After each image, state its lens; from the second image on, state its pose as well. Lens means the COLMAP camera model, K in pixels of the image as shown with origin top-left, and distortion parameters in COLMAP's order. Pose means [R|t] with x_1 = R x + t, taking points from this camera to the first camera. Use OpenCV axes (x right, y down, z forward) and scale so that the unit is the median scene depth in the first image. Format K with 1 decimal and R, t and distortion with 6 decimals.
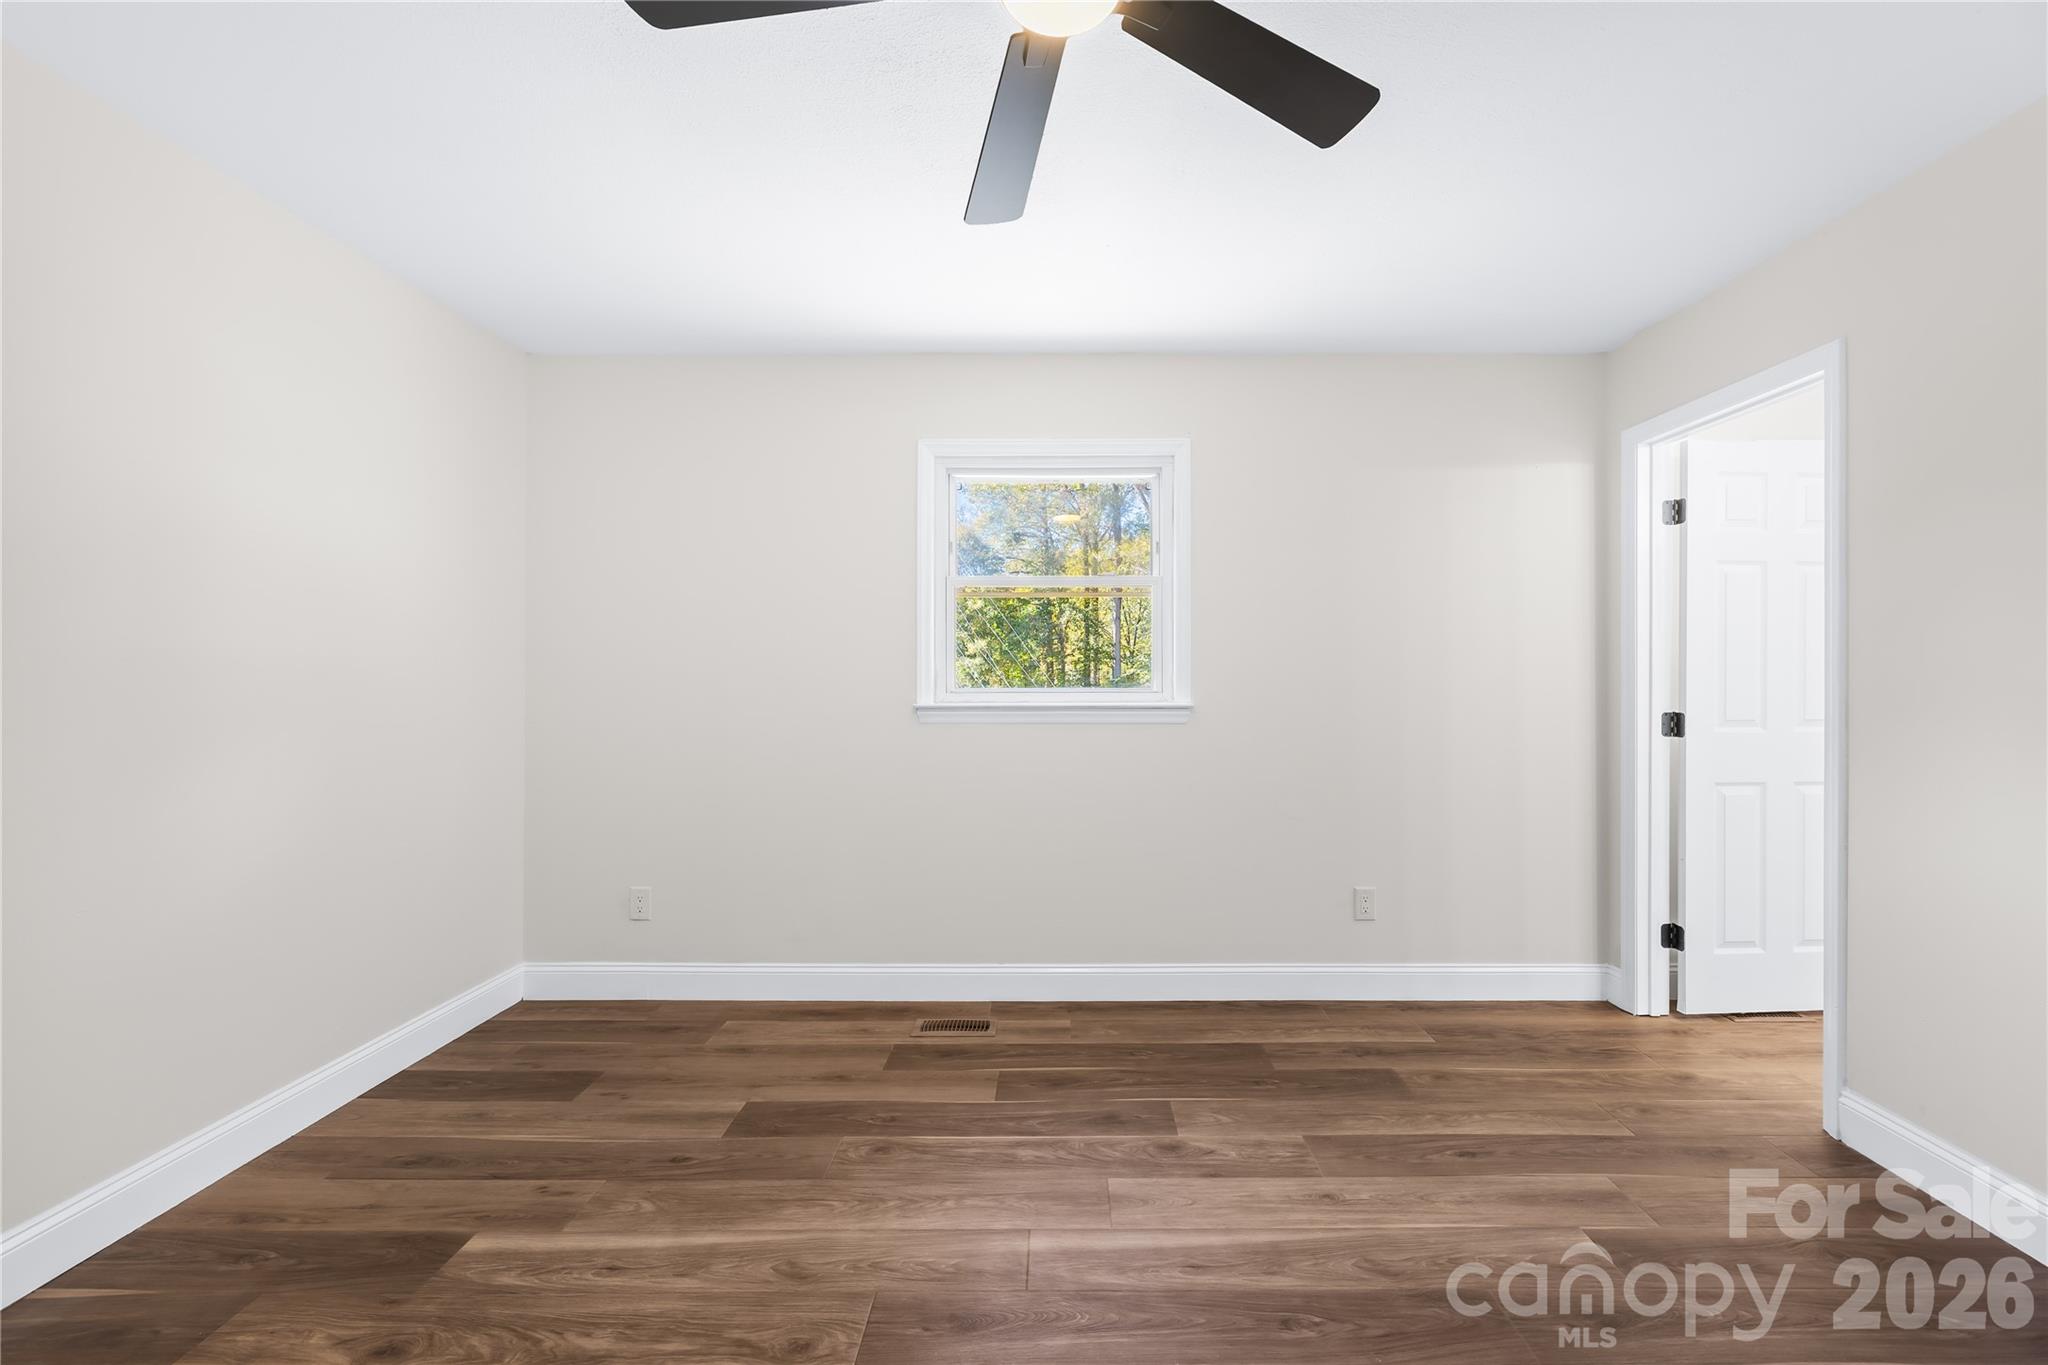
lens RADIAL K [[796.8, 0, 1059.8], [0, 796.8, 665.5], [0, 0, 1]] dist [-0.002143, 0.000257]
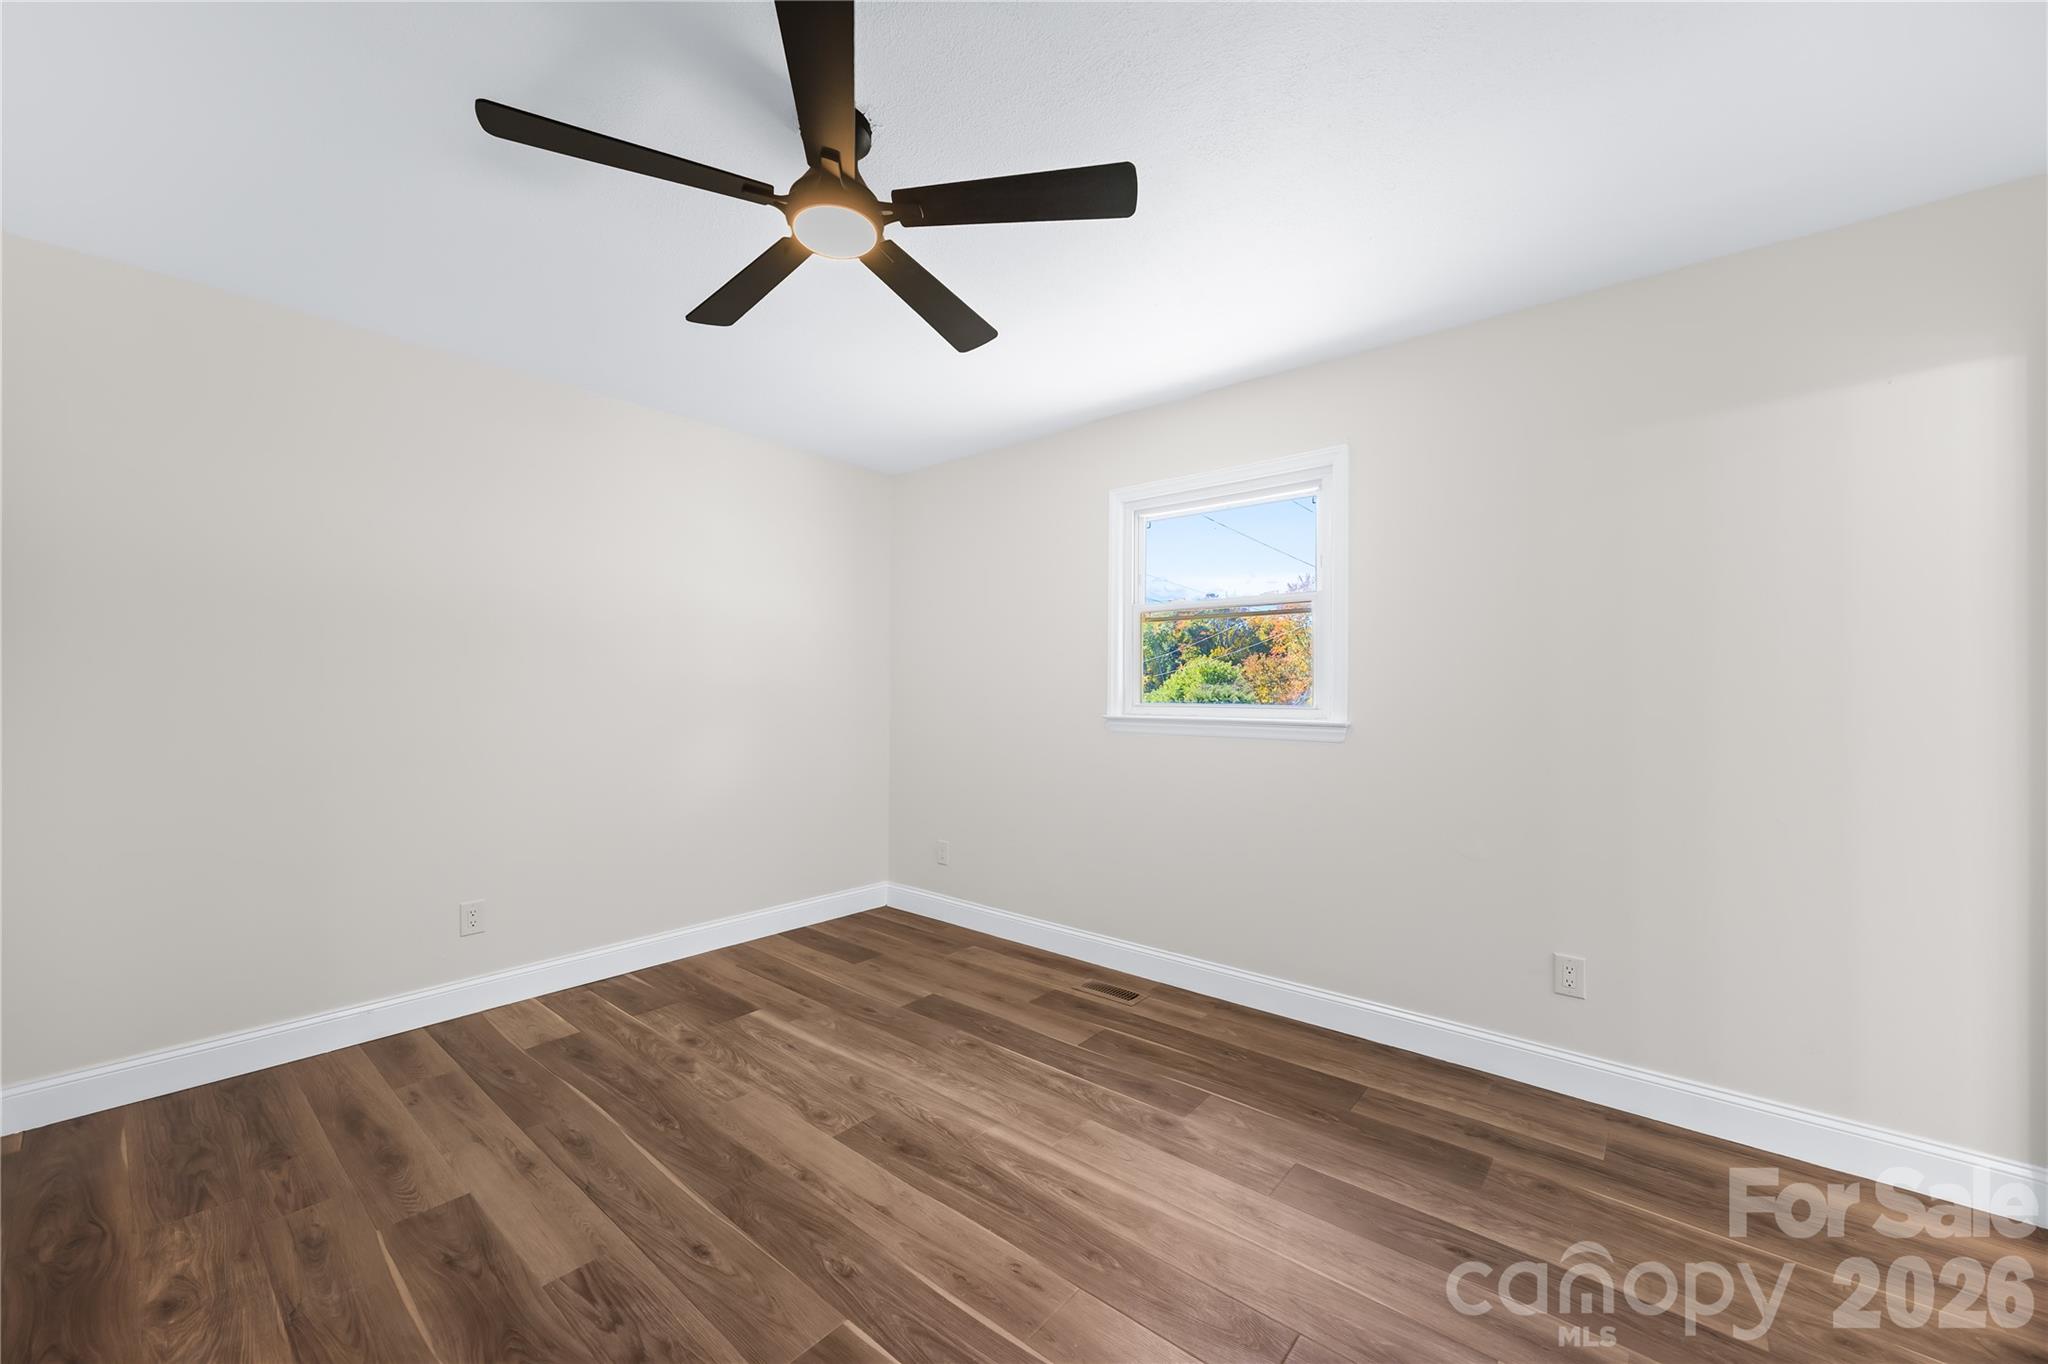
lens RADIAL K [[778.7, 0, 1019.5], [0, 778.7, 681.6], [0, 0, 1]] dist [-0.000124, 0.000273]
pose [[0.762775, -0.004645, -0.646647, 0.580844], [0.003751, 0.999989, -0.002759, 0.000892], [0.646653, -0.000321, 0.762785, 0.045336]]
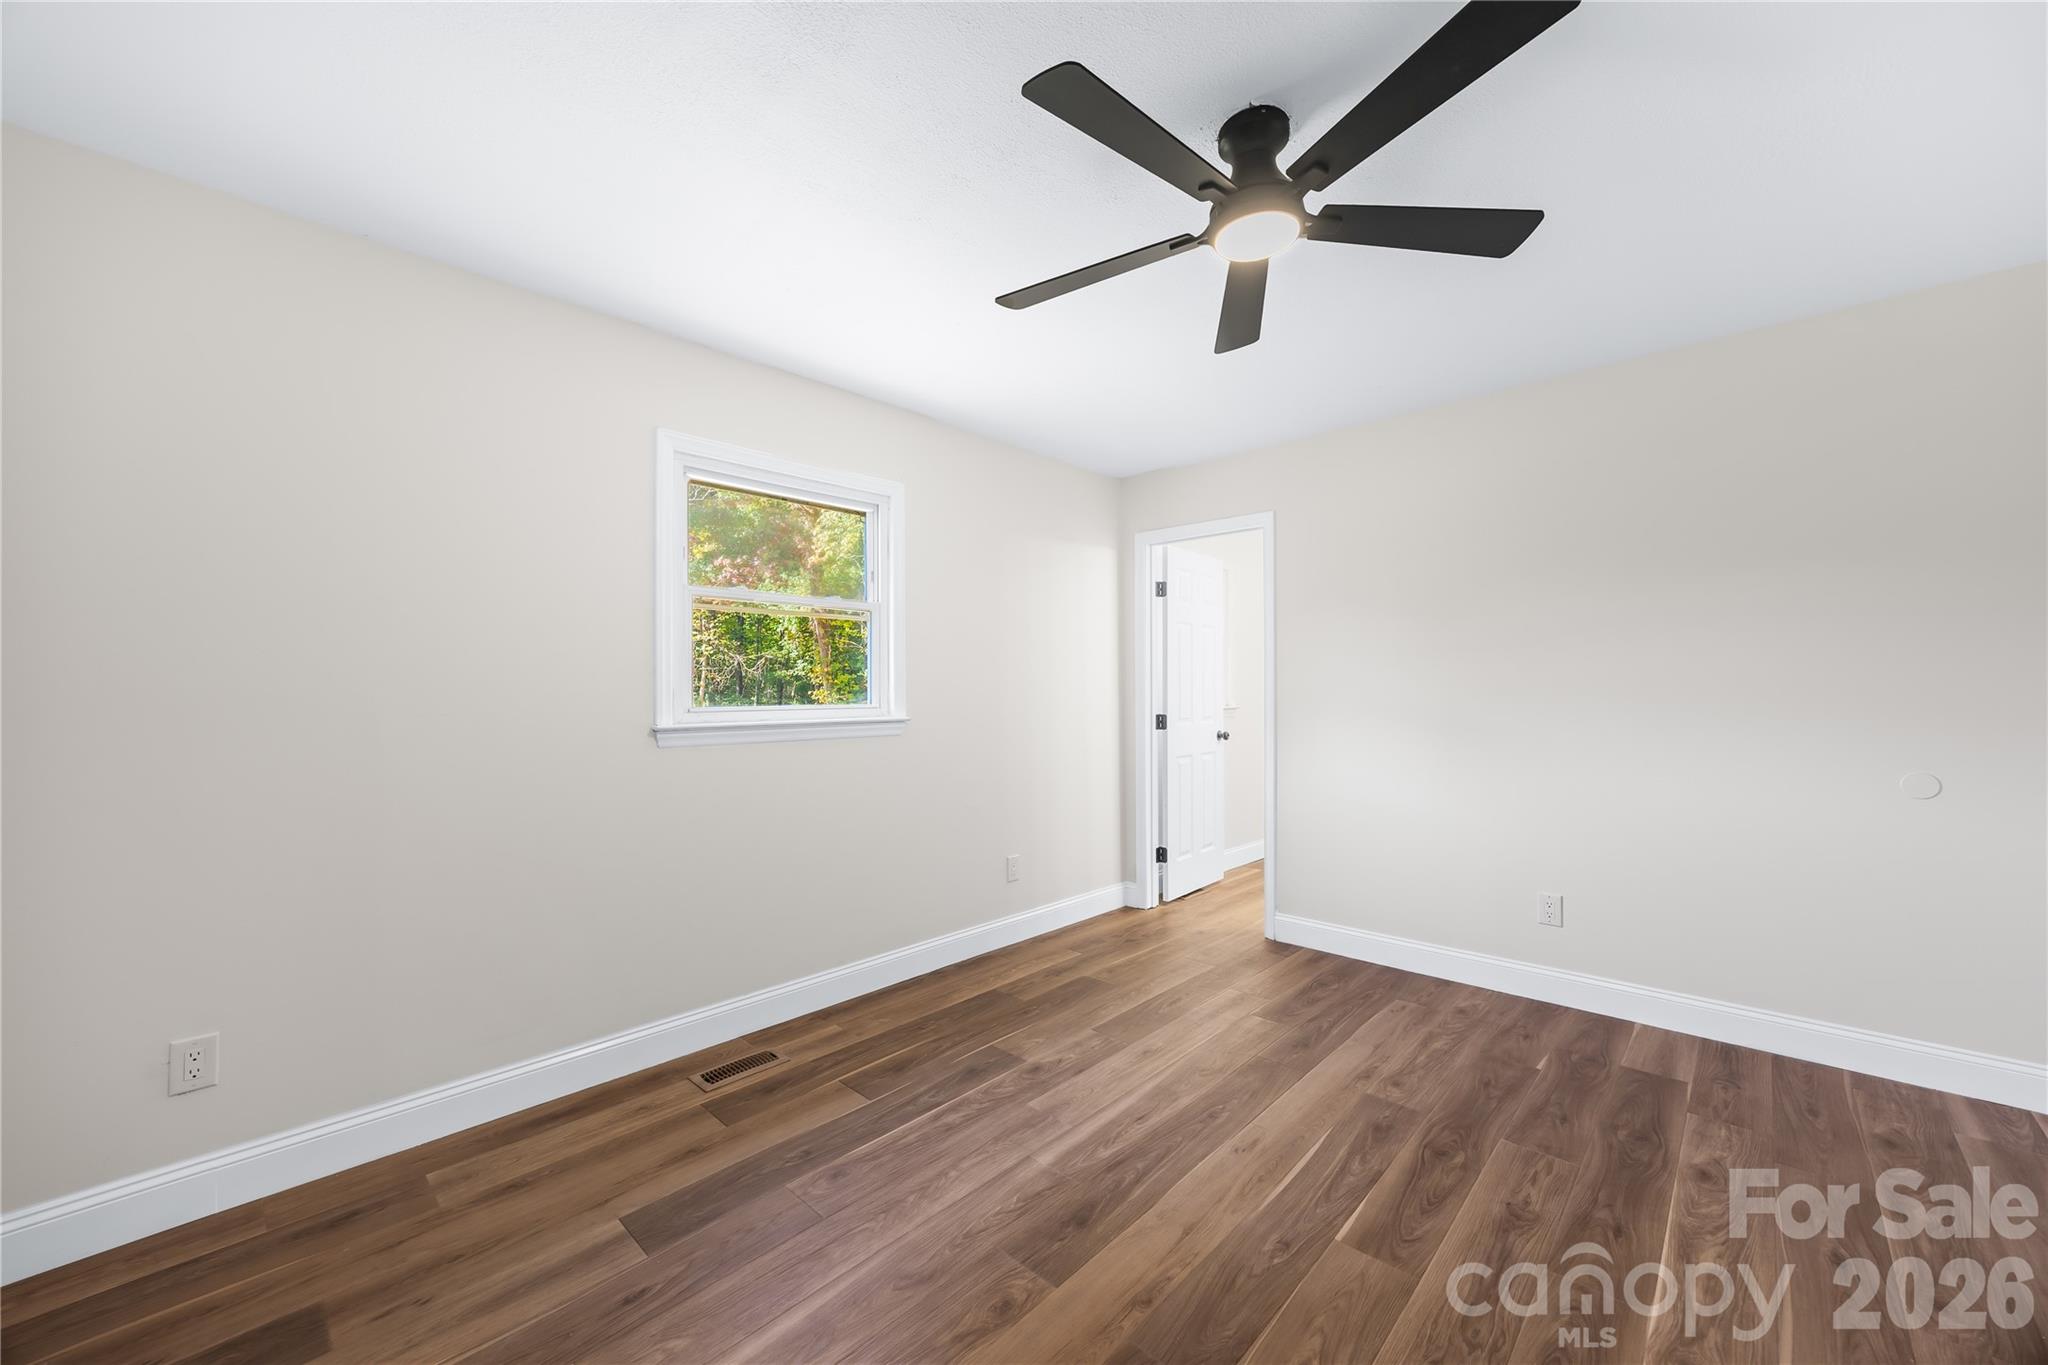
lens RADIAL K [[778.7, 0, 1019.5], [0, 778.7, 682.1], [0, 0, 1]] dist [-0.000124, 0.000273]
pose [[0.690323, 0.006753, 0.723470, -0.648804], [-0.003922, 0.999977, -0.005592, 0.004558], [-0.723491, 0.001022, 0.690333, 0.147688]]
